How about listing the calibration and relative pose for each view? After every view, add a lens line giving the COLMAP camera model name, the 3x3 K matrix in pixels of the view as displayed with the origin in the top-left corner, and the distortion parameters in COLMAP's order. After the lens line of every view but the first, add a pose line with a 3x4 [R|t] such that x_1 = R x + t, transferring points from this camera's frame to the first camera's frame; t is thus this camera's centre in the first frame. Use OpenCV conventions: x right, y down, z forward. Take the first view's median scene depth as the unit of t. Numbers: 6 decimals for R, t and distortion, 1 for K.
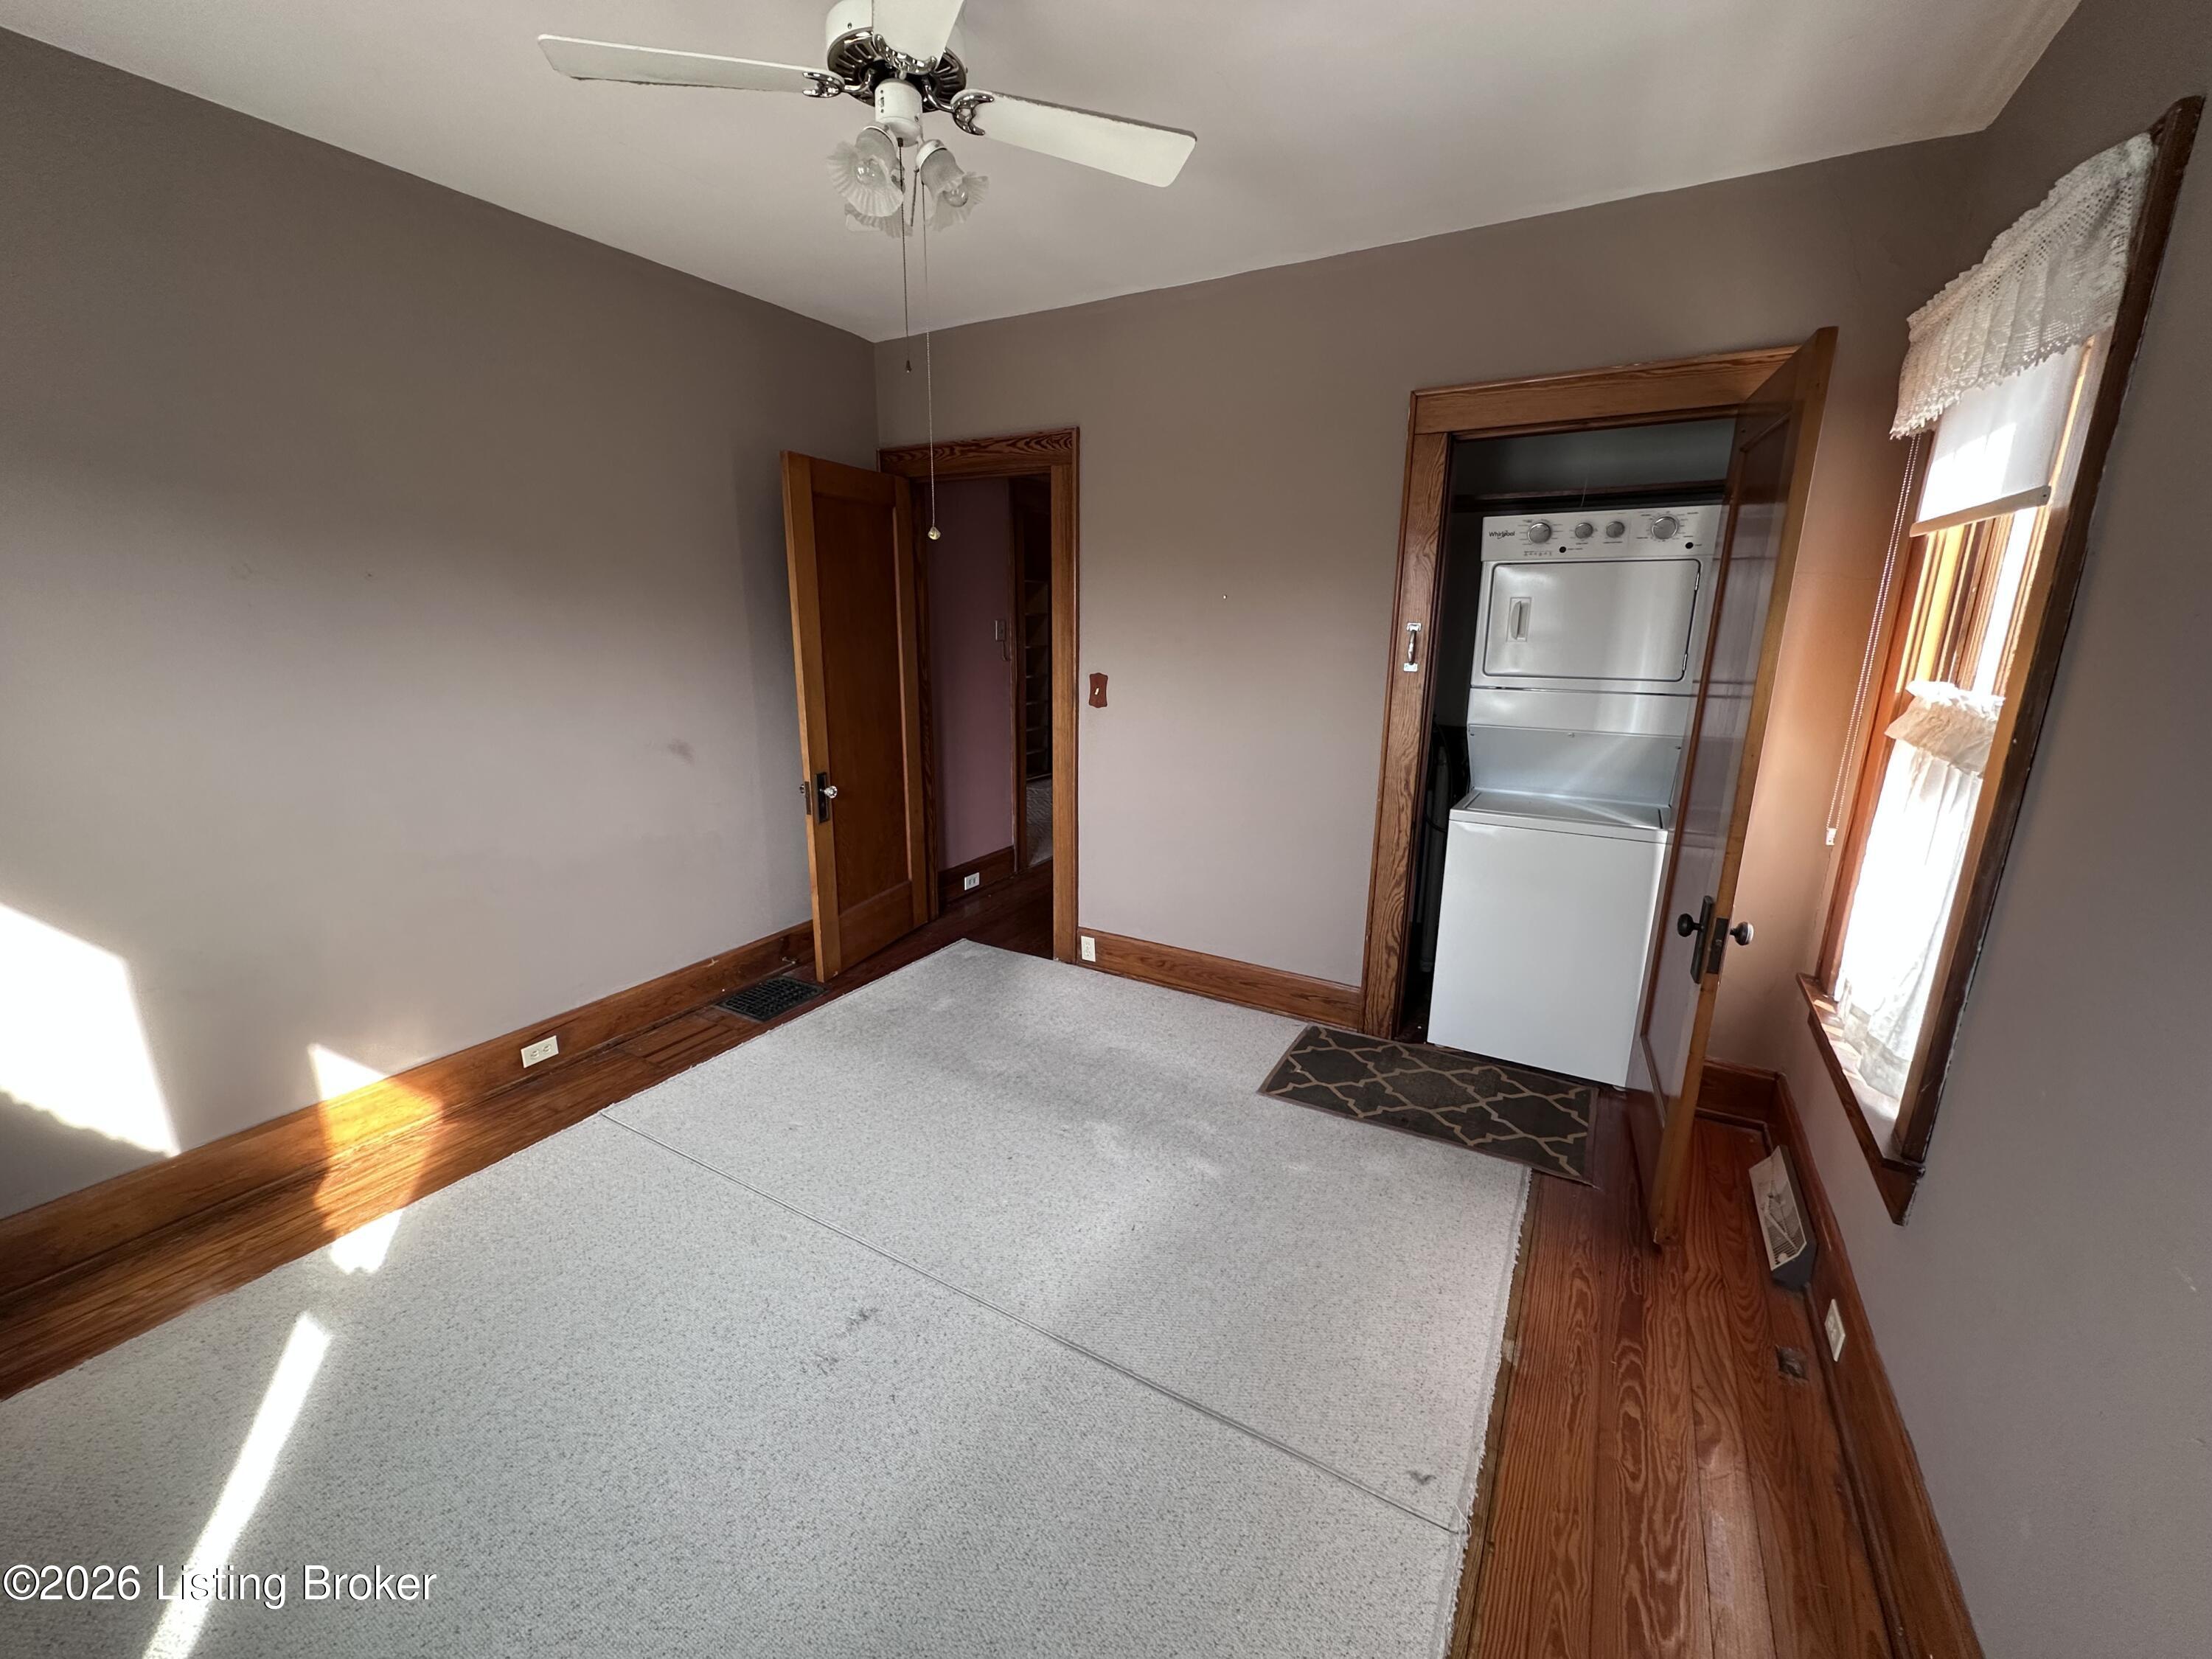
lens RADIAL K [[877.0, 0, 1104.5], [0, 877.0, 825.2], [0, 0, 1]] dist [-0.003530, 0.000632]
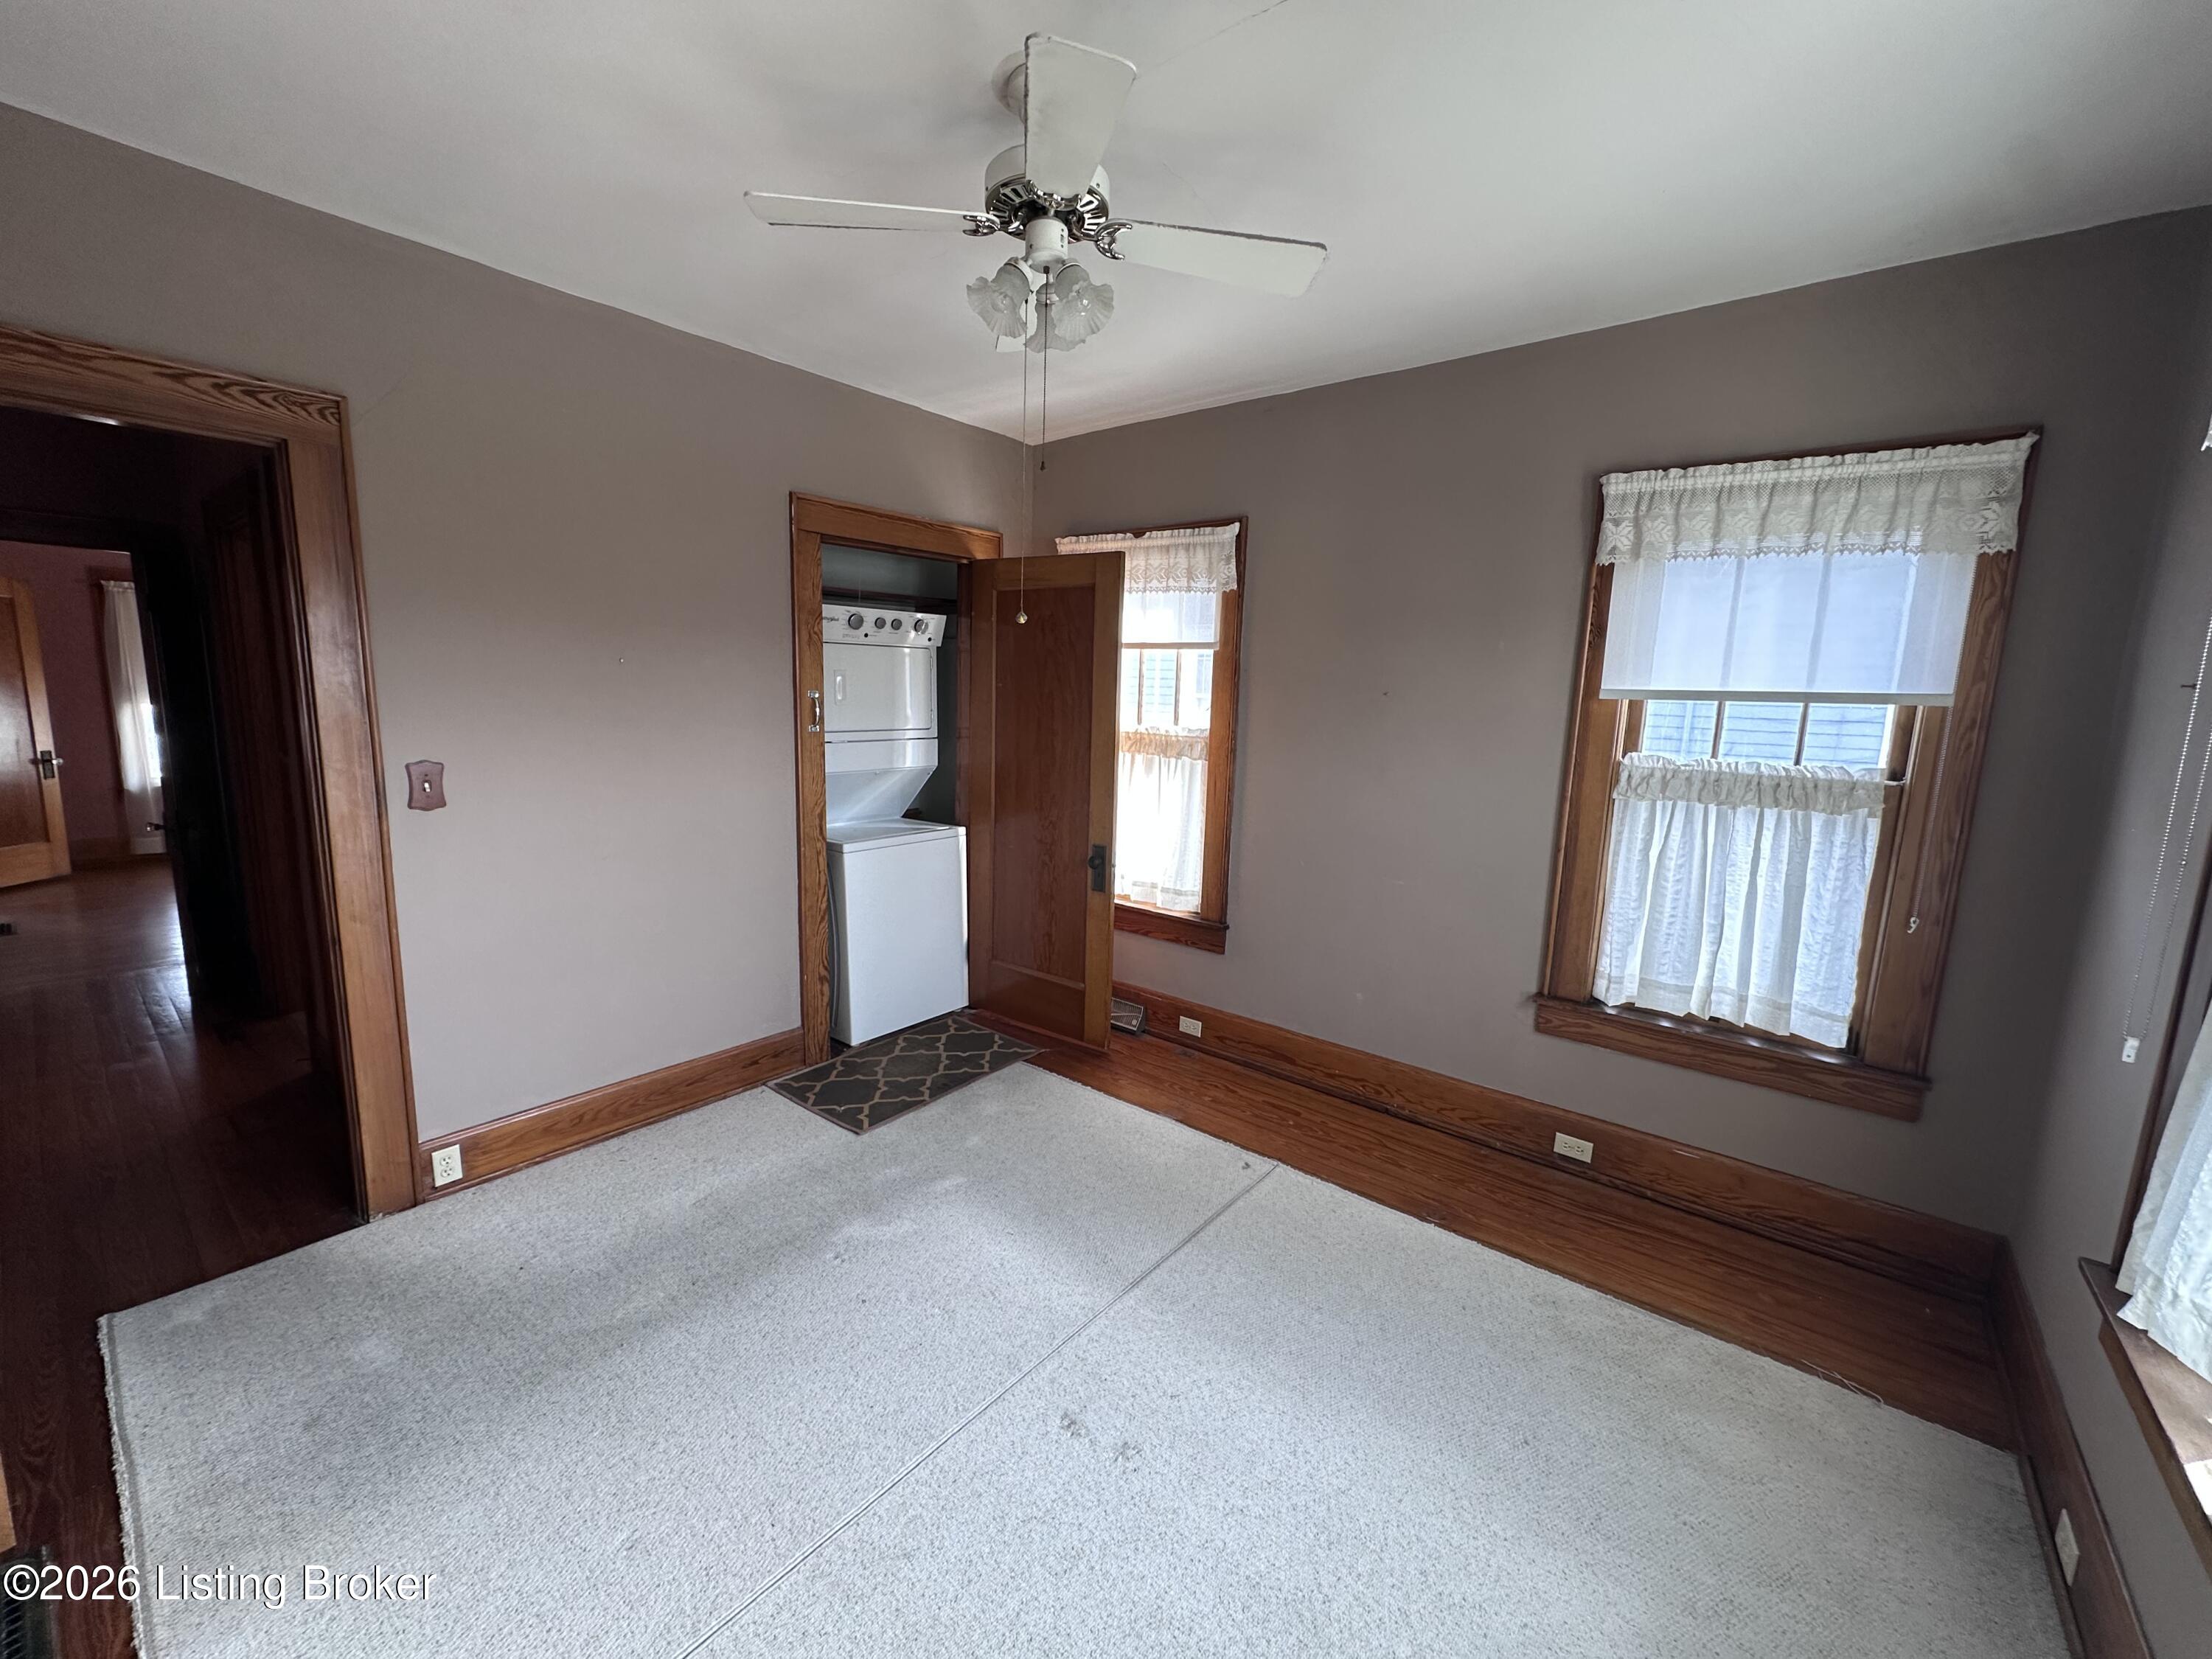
lens RADIAL K [[877.0, 0, 1101.8], [0, 877.0, 825.1], [0, 0, 1]] dist [-0.003530, 0.000632]
pose [[0.161448, -0.155634, 0.974532, -0.735363], [0.209910, 0.970306, 0.120184, -0.118213], [-0.964299, 0.185160, 0.189323, 0.449776]]
